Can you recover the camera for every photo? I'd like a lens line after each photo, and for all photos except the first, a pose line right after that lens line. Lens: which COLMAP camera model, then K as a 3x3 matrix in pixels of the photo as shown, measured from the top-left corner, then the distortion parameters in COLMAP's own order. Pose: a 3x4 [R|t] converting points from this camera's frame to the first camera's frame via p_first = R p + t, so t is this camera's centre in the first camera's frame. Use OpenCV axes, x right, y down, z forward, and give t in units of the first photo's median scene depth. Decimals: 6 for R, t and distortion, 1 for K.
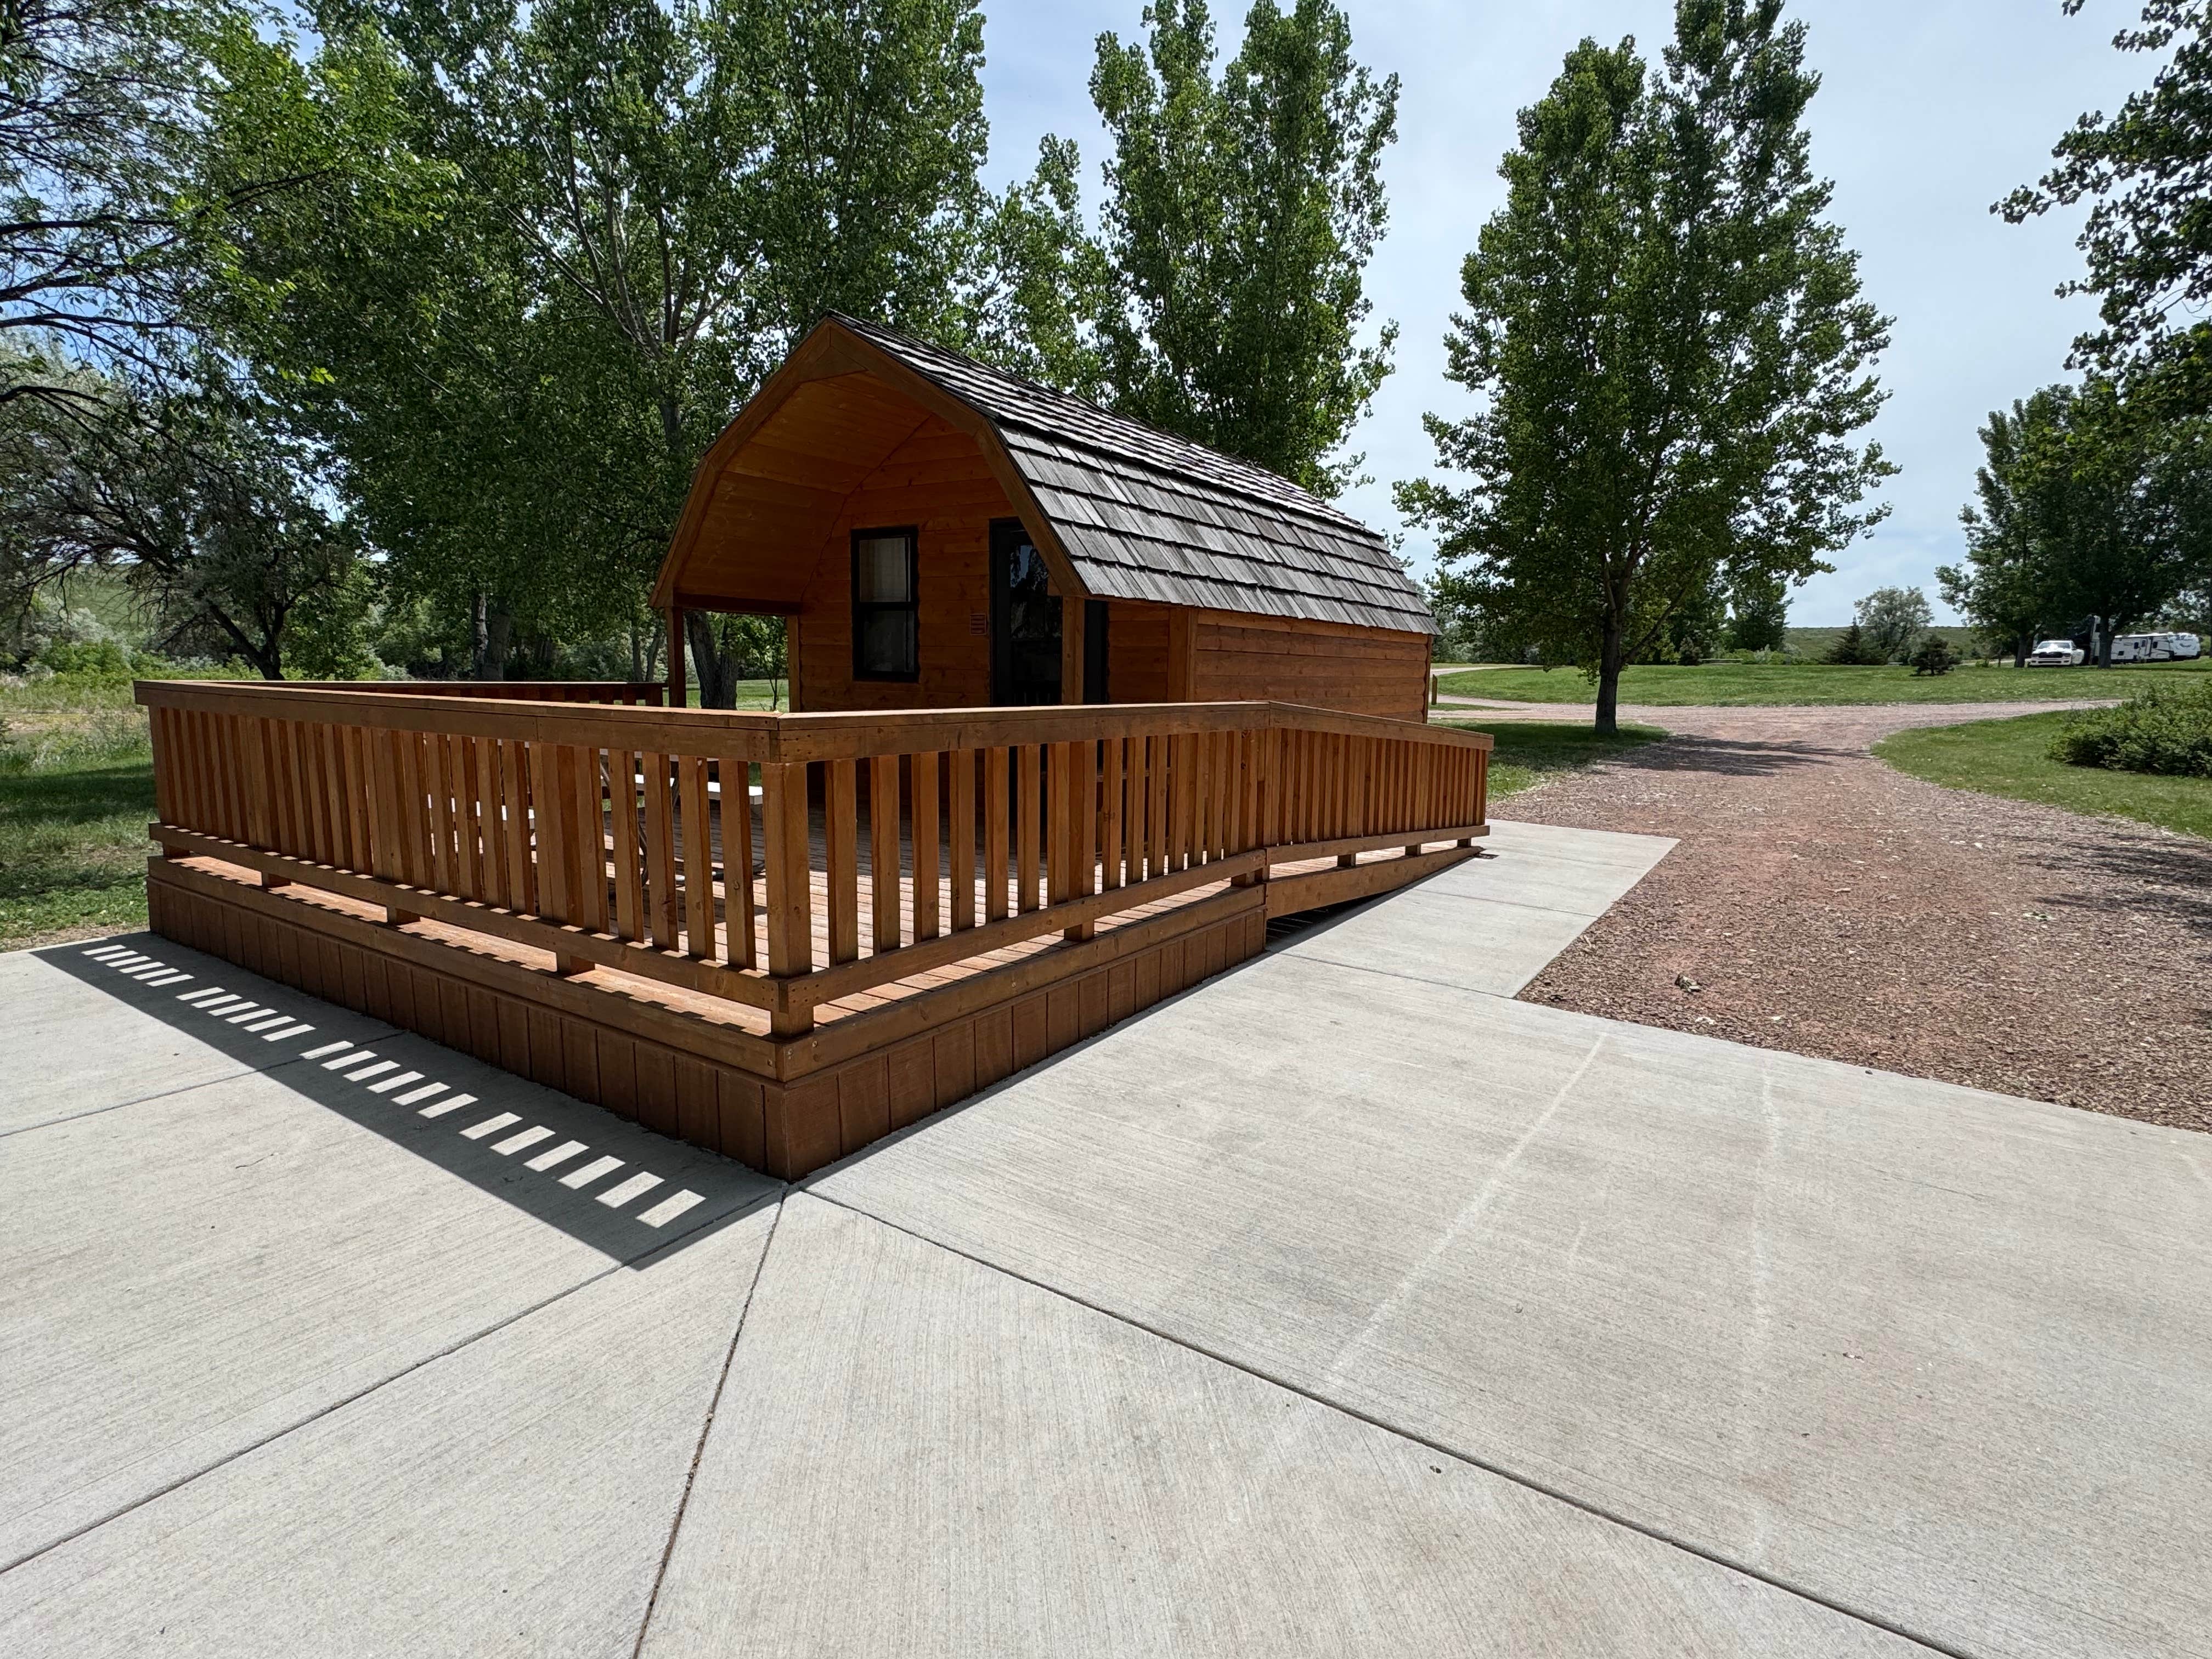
lens RADIAL K [[1105.8, 0, 1107.7], [0, 1105.8, 827.8], [0, 0, 1]] dist [-0.005088, -0.002091]
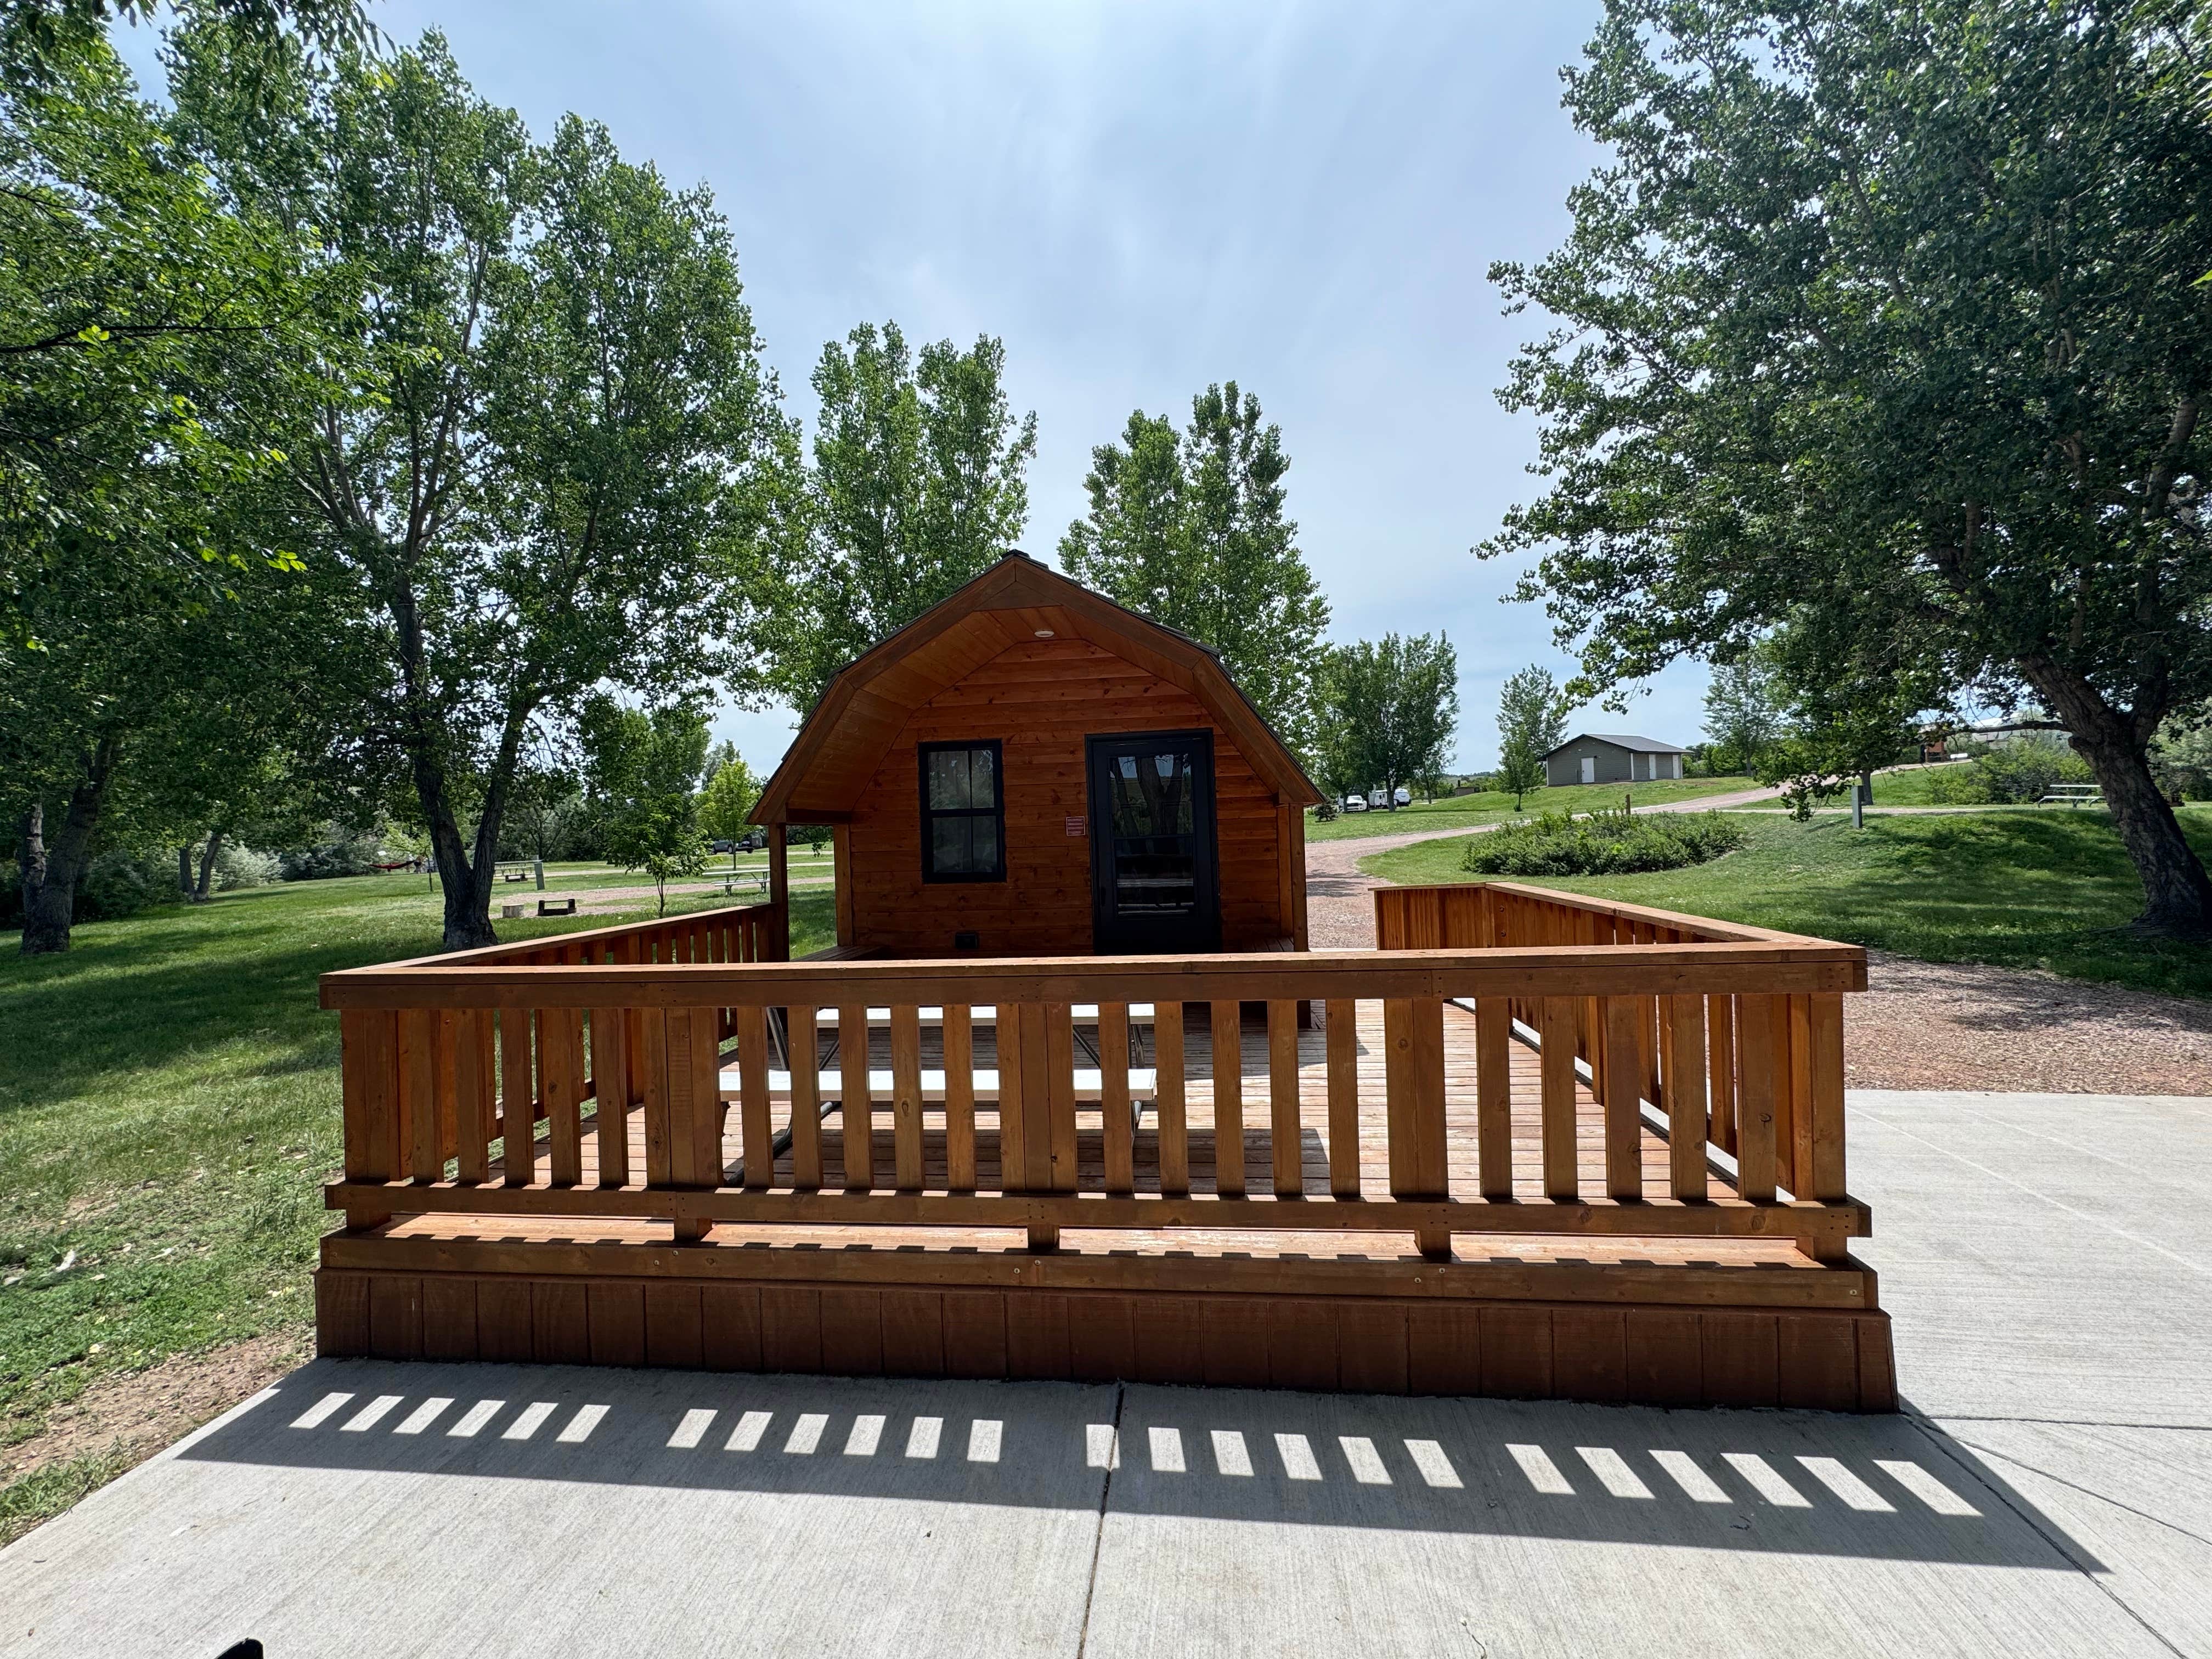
lens RADIAL K [[862.9, 0, 1107.1], [0, 862.9, 826.4], [0, 0, 1]] dist [-0.006145, 0.000267]
pose [[0.891407, -0.046805, 0.450781, -0.470968], [0.111043, 0.986891, -0.117114, -0.074501], [-0.439390, 0.154452, 0.884918, 0.200954]]
